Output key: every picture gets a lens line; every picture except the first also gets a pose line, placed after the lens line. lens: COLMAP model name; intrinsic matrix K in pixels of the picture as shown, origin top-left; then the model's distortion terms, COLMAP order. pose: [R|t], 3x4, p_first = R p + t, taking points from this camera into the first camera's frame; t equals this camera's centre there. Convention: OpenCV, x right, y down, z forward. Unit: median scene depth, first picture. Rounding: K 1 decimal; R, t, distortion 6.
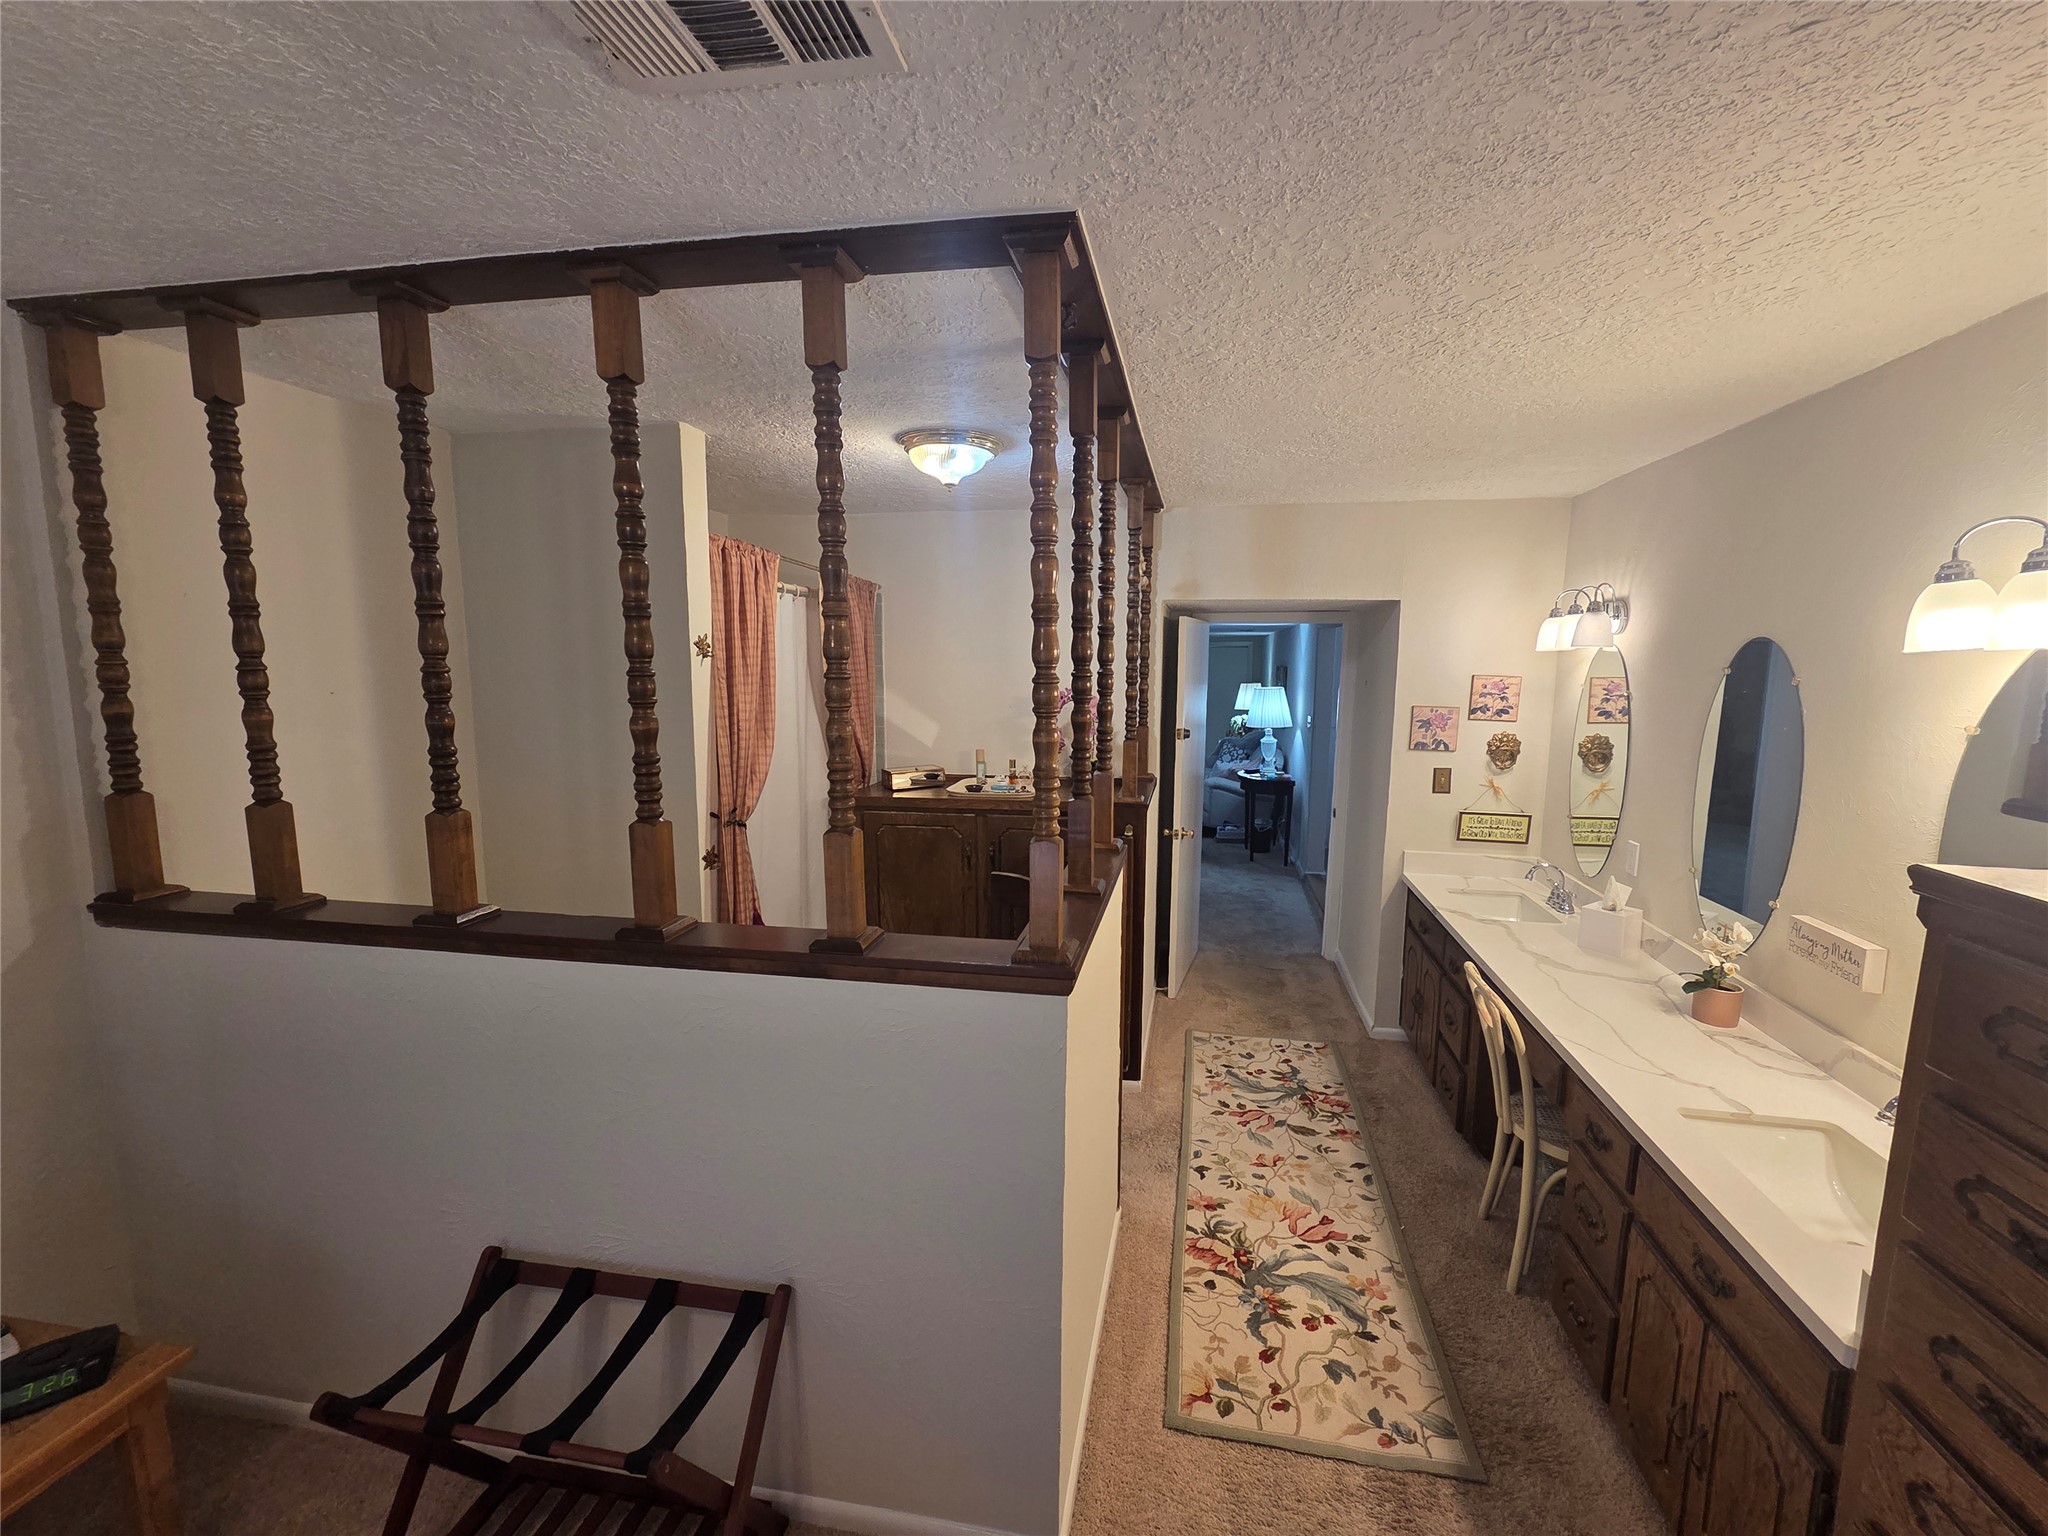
lens RADIAL K [[837.3, 0, 1047.1], [0, 837.3, 770.1], [0, 0, 1]] dist [0.004642, -0.003904]
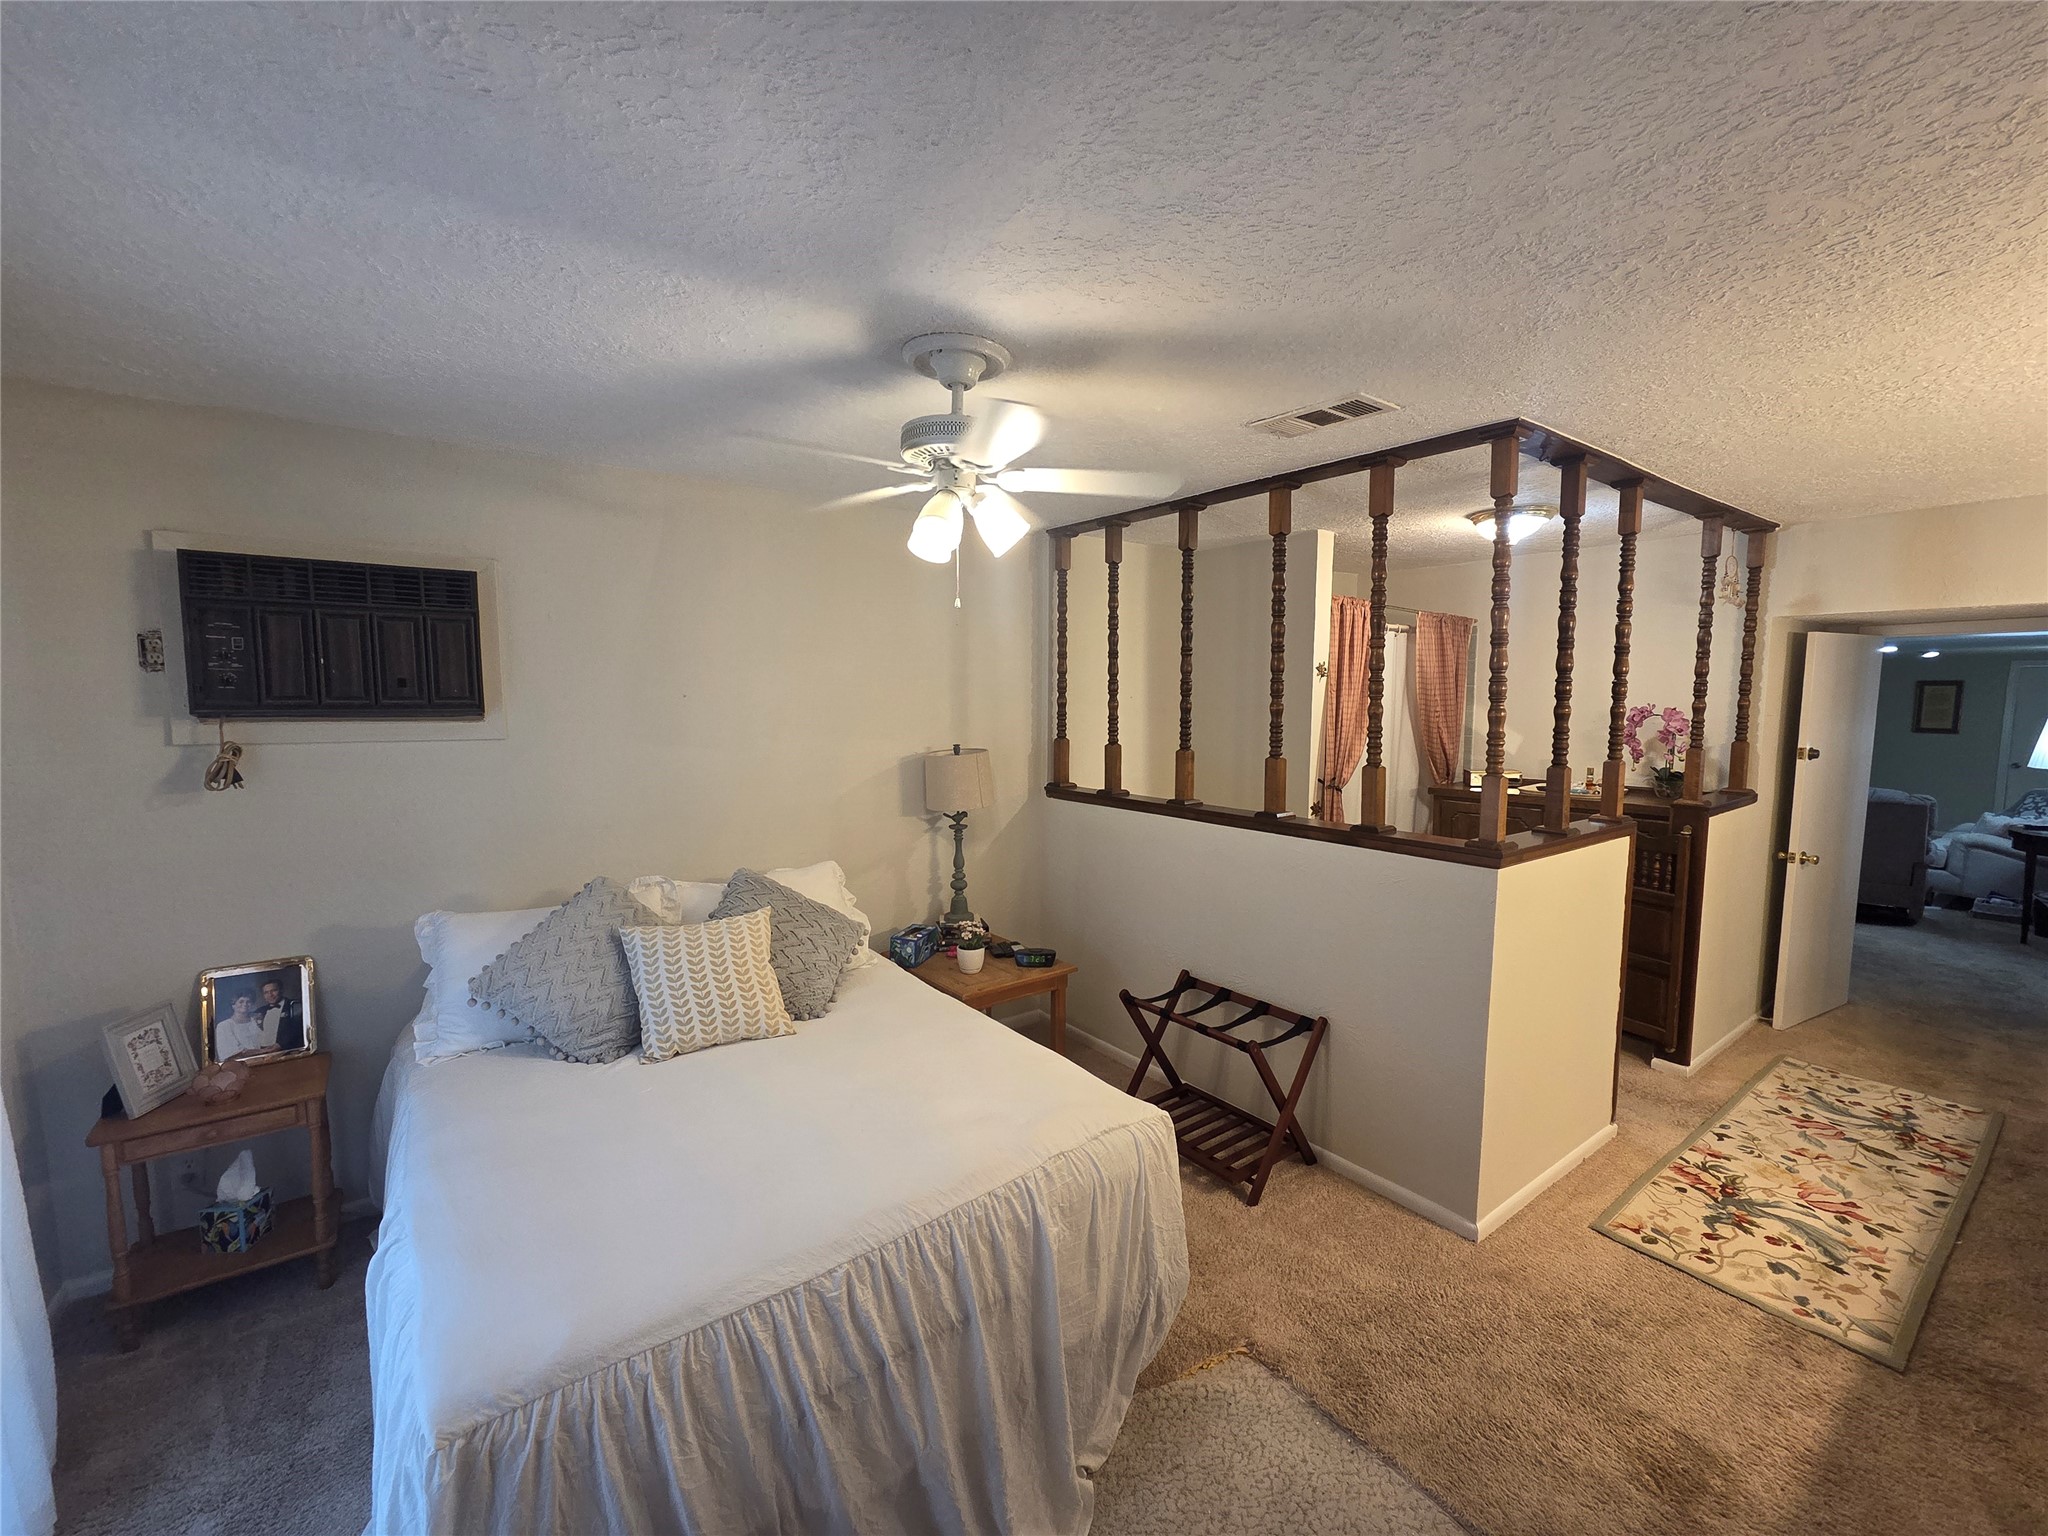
lens RADIAL K [[841.1, 0, 1051.1], [0, 841.1, 764.0], [0, 0, 1]] dist [-0.002100, 0.005027]
pose [[0.742484, 0.053403, -0.667732, 0.288763], [-0.084539, 0.996317, -0.014321, 0.098597], [0.664508, 0.067082, 0.744264, -0.517876]]
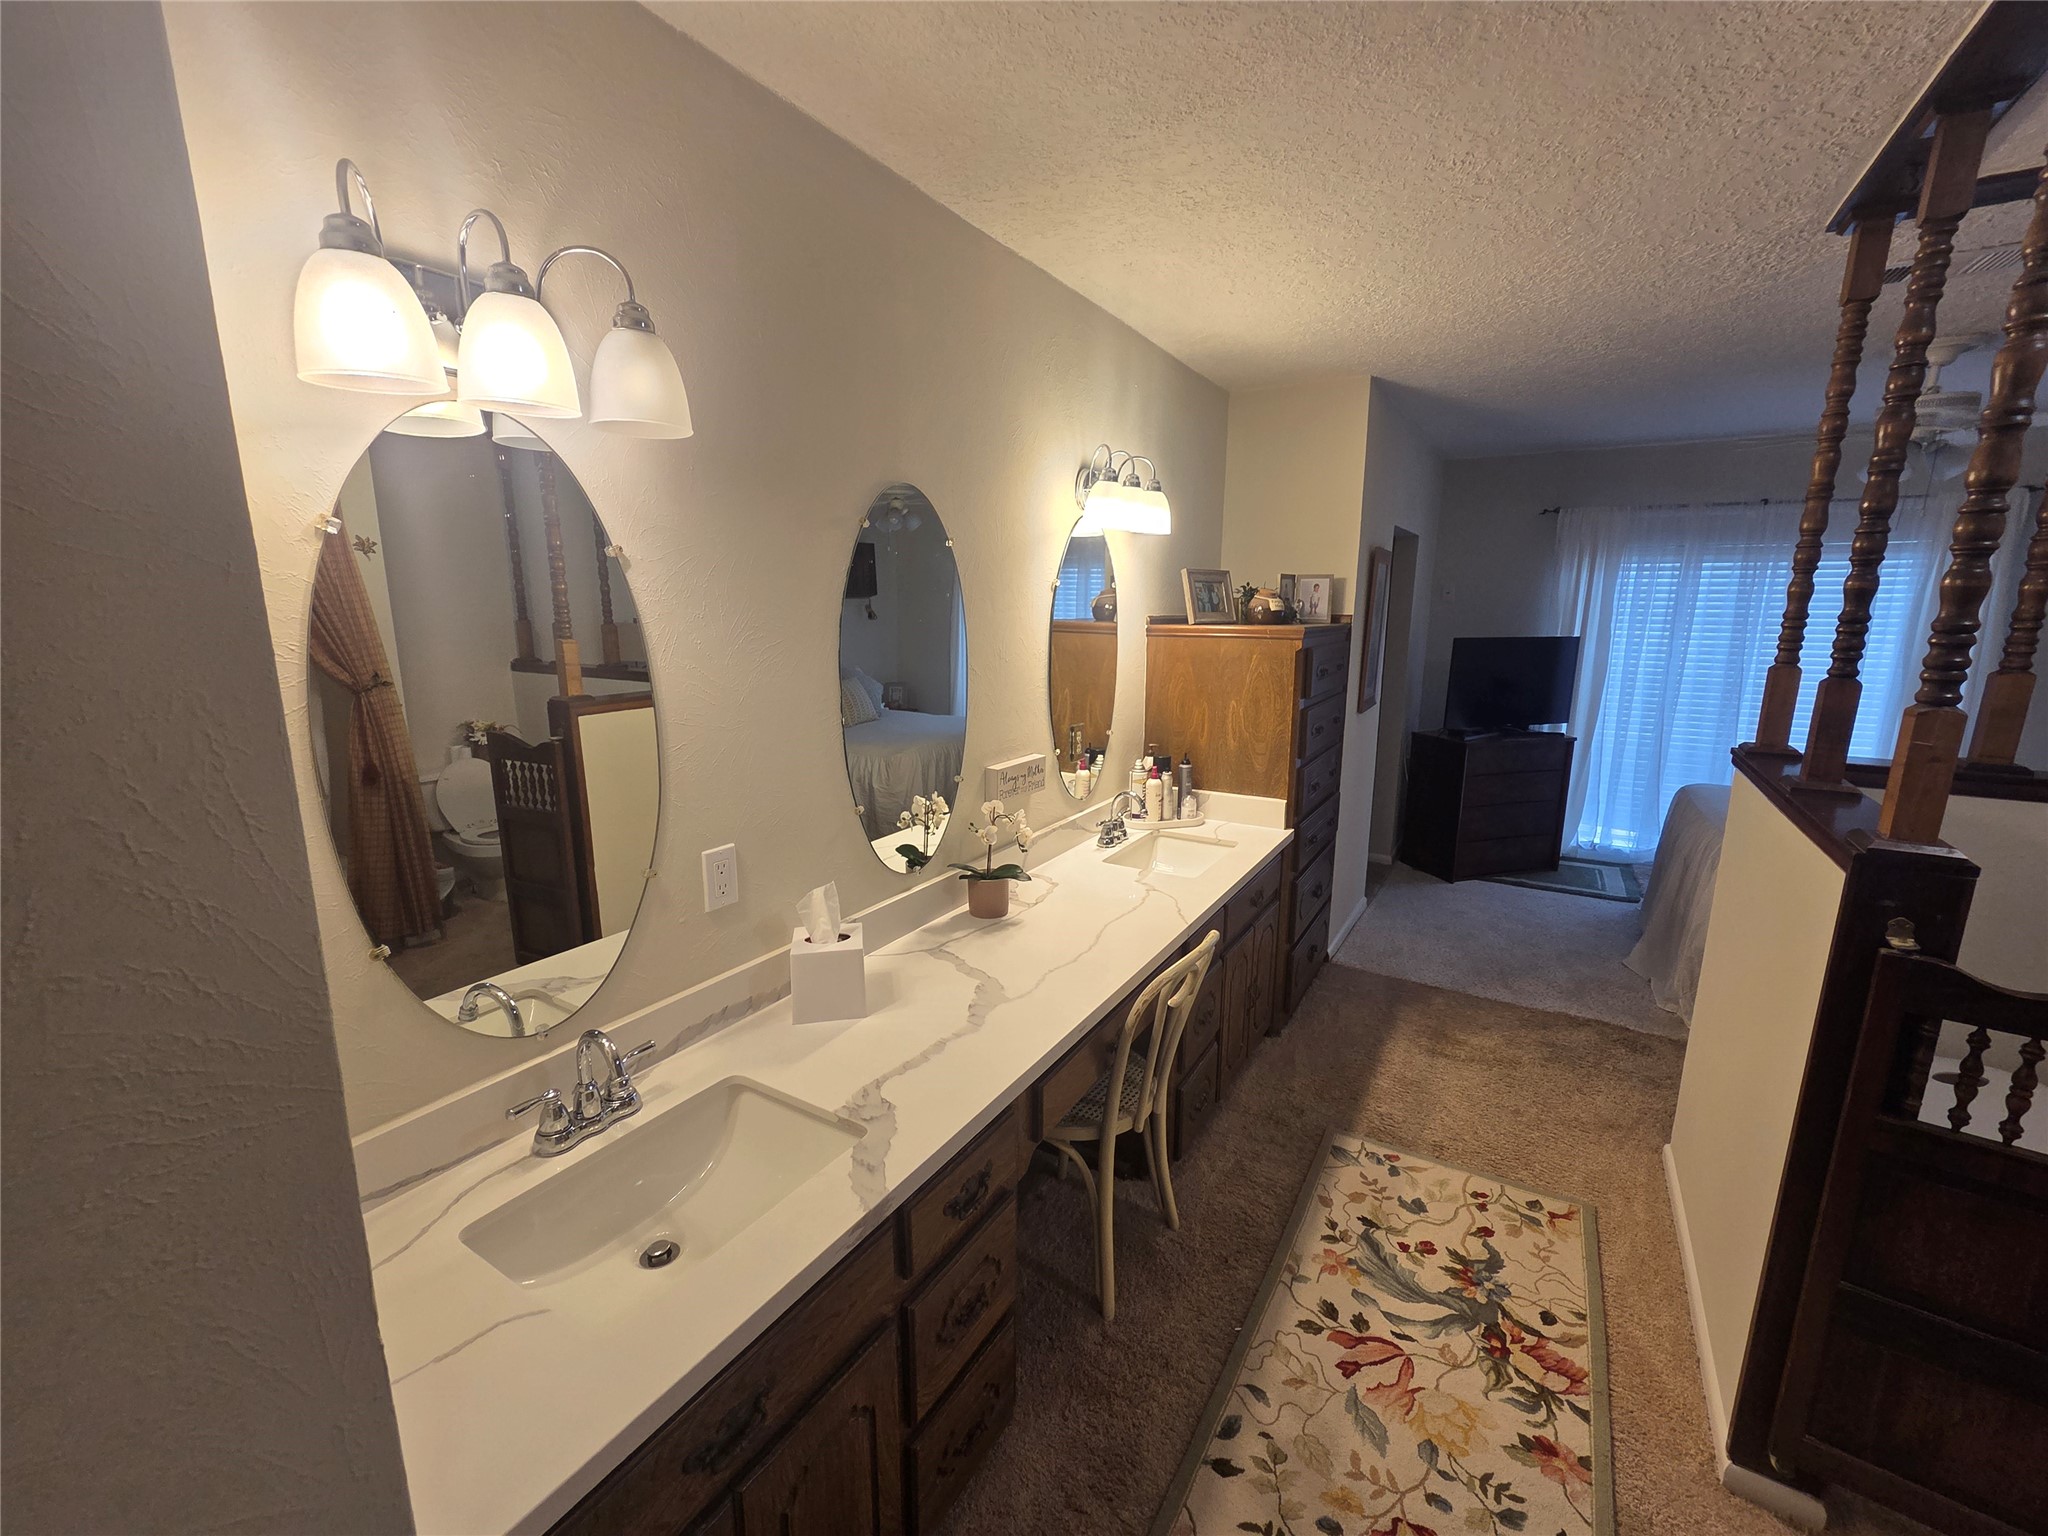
lens RADIAL K [[831.2, 0, 1037.8], [0, 831.2, 773.4], [0, 0, 1]] dist [-0.001404, 0.000176]
pose [[-0.935973, -0.072093, 0.344611, 0.402180], [0.046689, 0.944749, 0.324454, -0.152779], [-0.348962, 0.319770, -0.880893, 1.649741]]
